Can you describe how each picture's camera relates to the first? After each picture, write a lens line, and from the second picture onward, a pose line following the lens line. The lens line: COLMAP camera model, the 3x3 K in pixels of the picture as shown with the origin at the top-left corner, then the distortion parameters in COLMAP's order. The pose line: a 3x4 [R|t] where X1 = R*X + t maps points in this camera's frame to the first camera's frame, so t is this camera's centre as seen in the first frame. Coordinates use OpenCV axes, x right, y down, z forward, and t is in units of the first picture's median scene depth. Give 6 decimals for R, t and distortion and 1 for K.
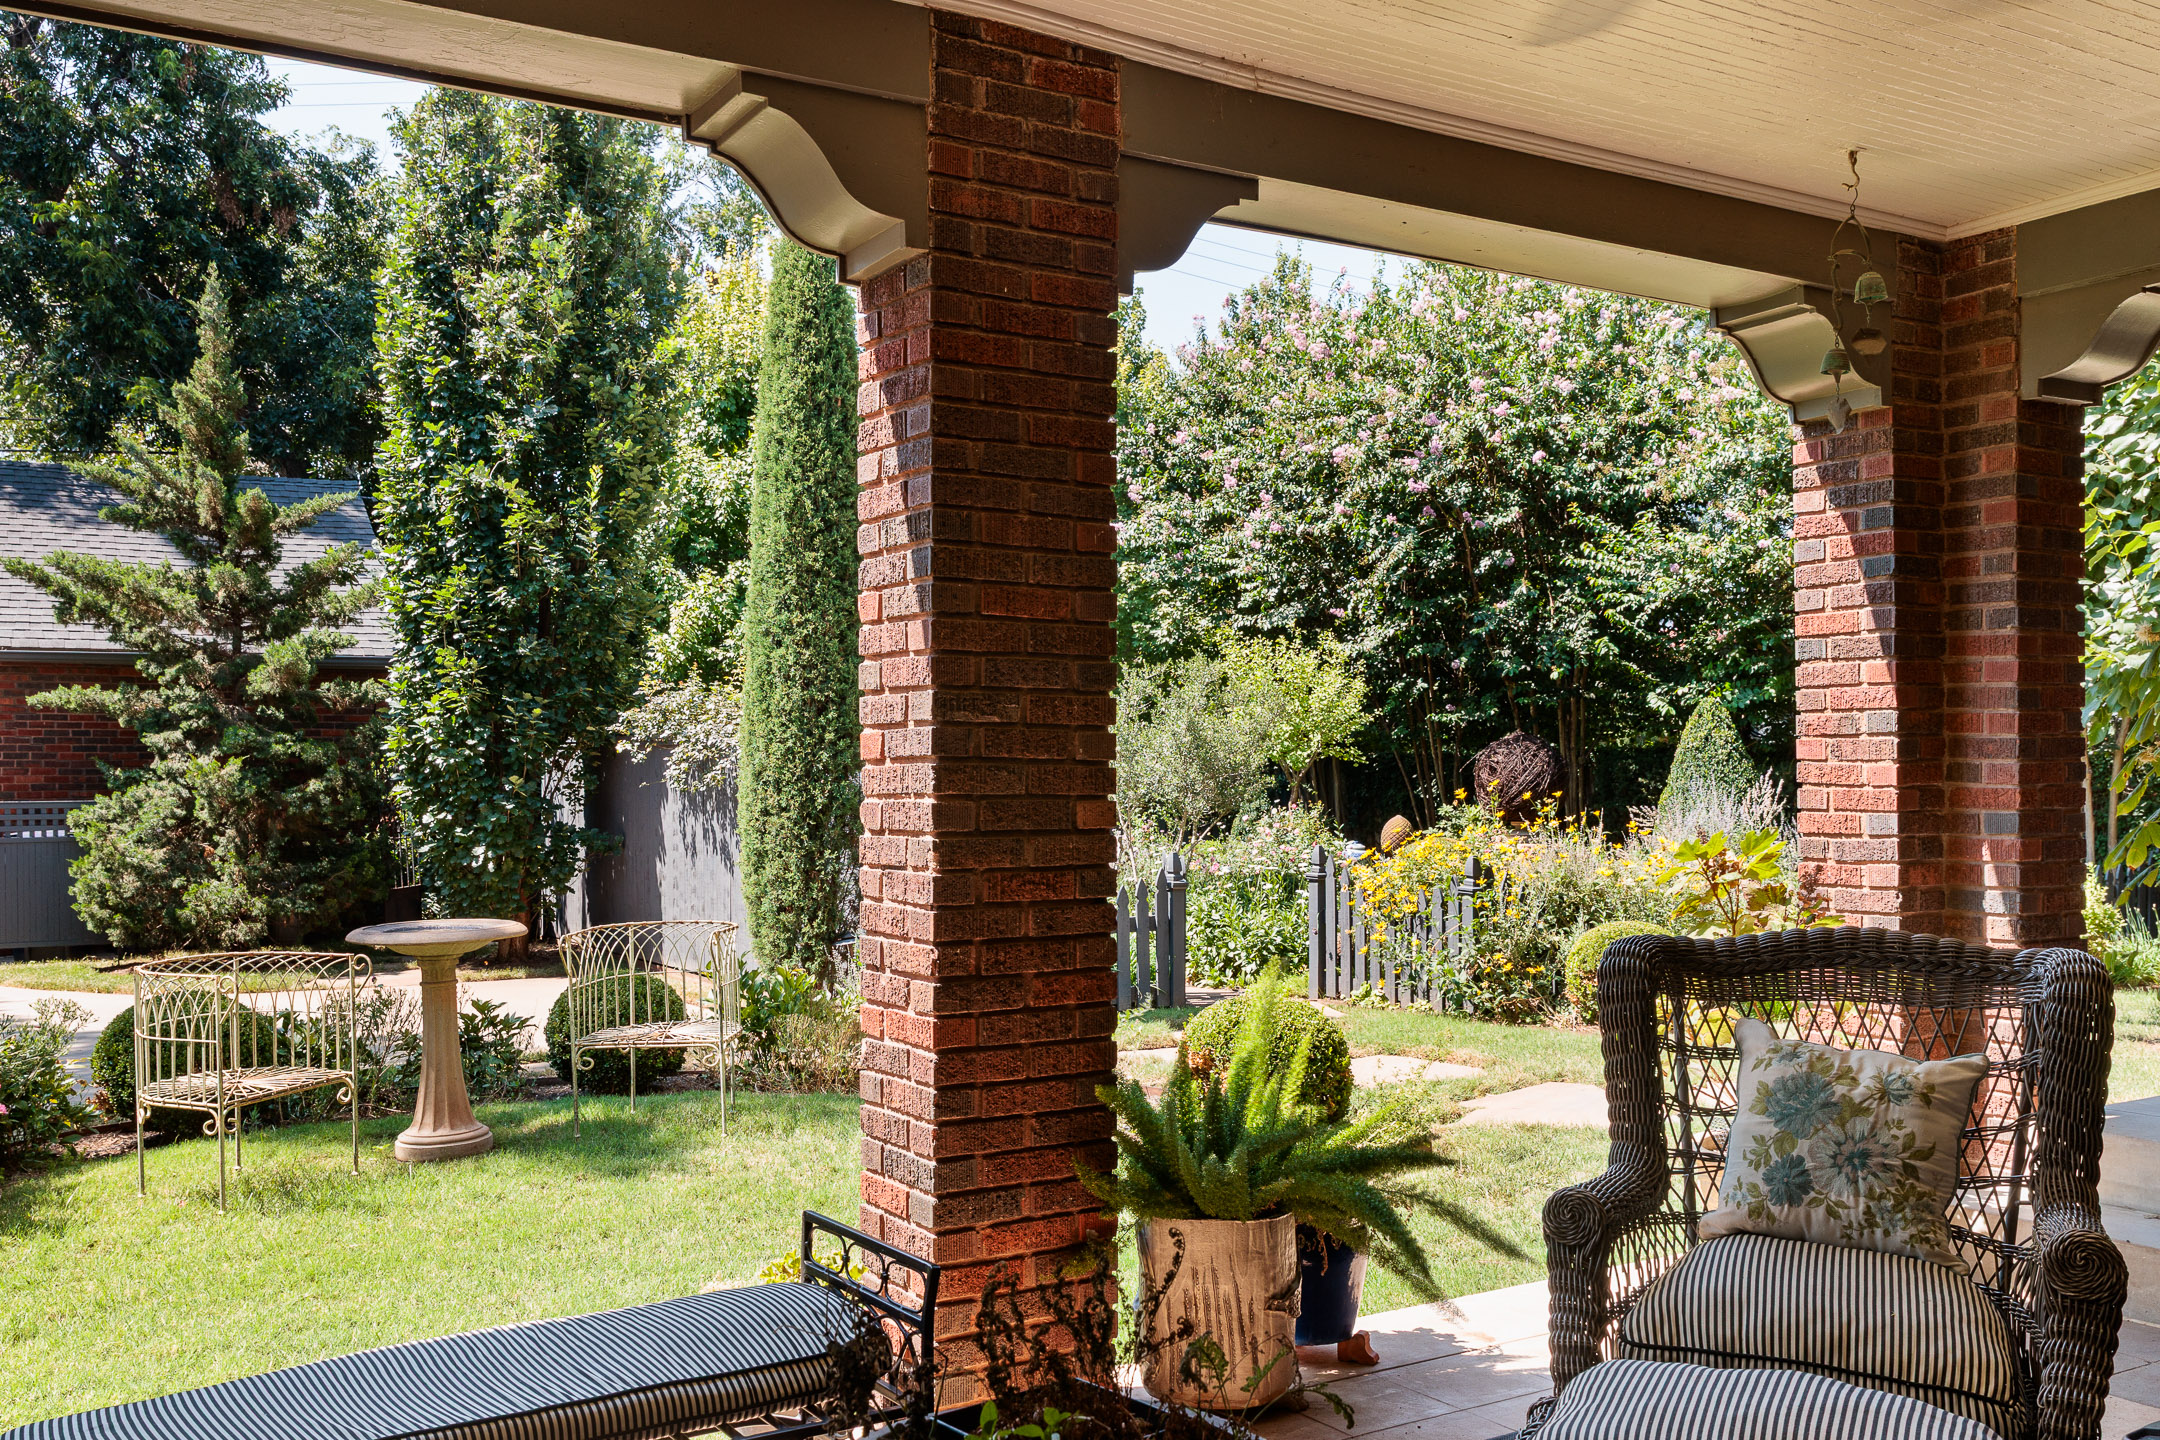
lens RADIAL K [[1916.6, 0, 1079.2], [0, 1916.6, 724.3], [0, 0, 1]] dist [0.057754, -0.003050]
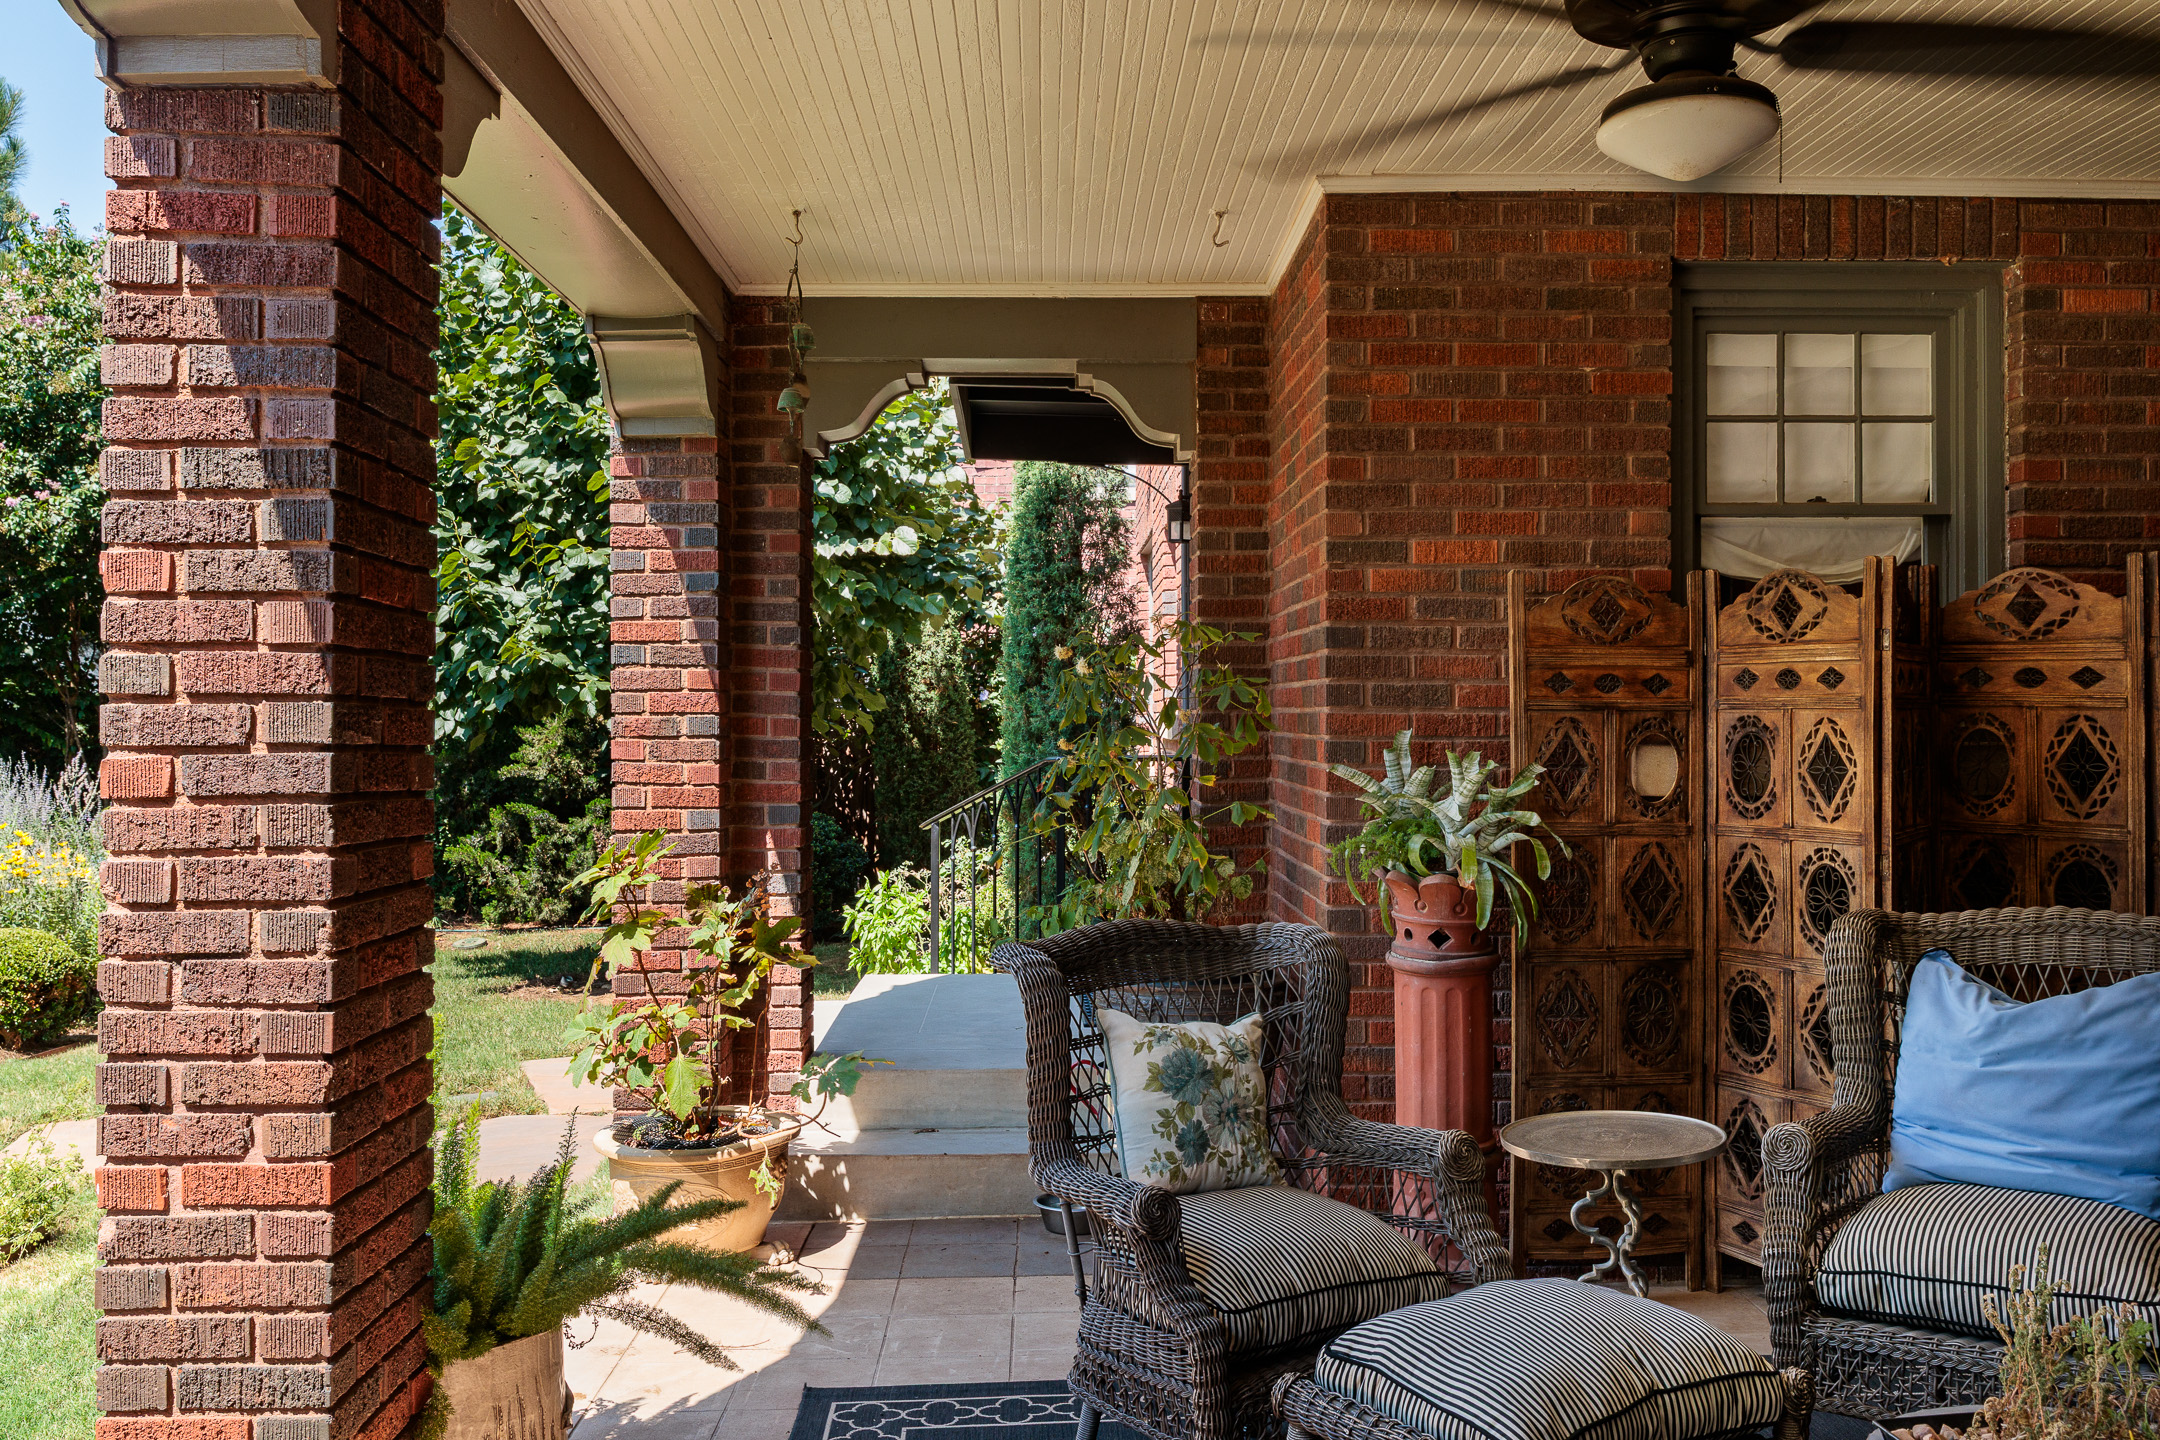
lens RADIAL K [[1844.8, 0, 1075.3], [0, 1844.8, 713.4], [0, 0, 1]] dist [0.008087, 0.004590]
pose [[0.514736, 0.008852, 0.857303, -0.523863], [-0.020728, 0.999783, 0.002122, -0.020770], [-0.857098, -0.018862, 0.514807, 0.409897]]
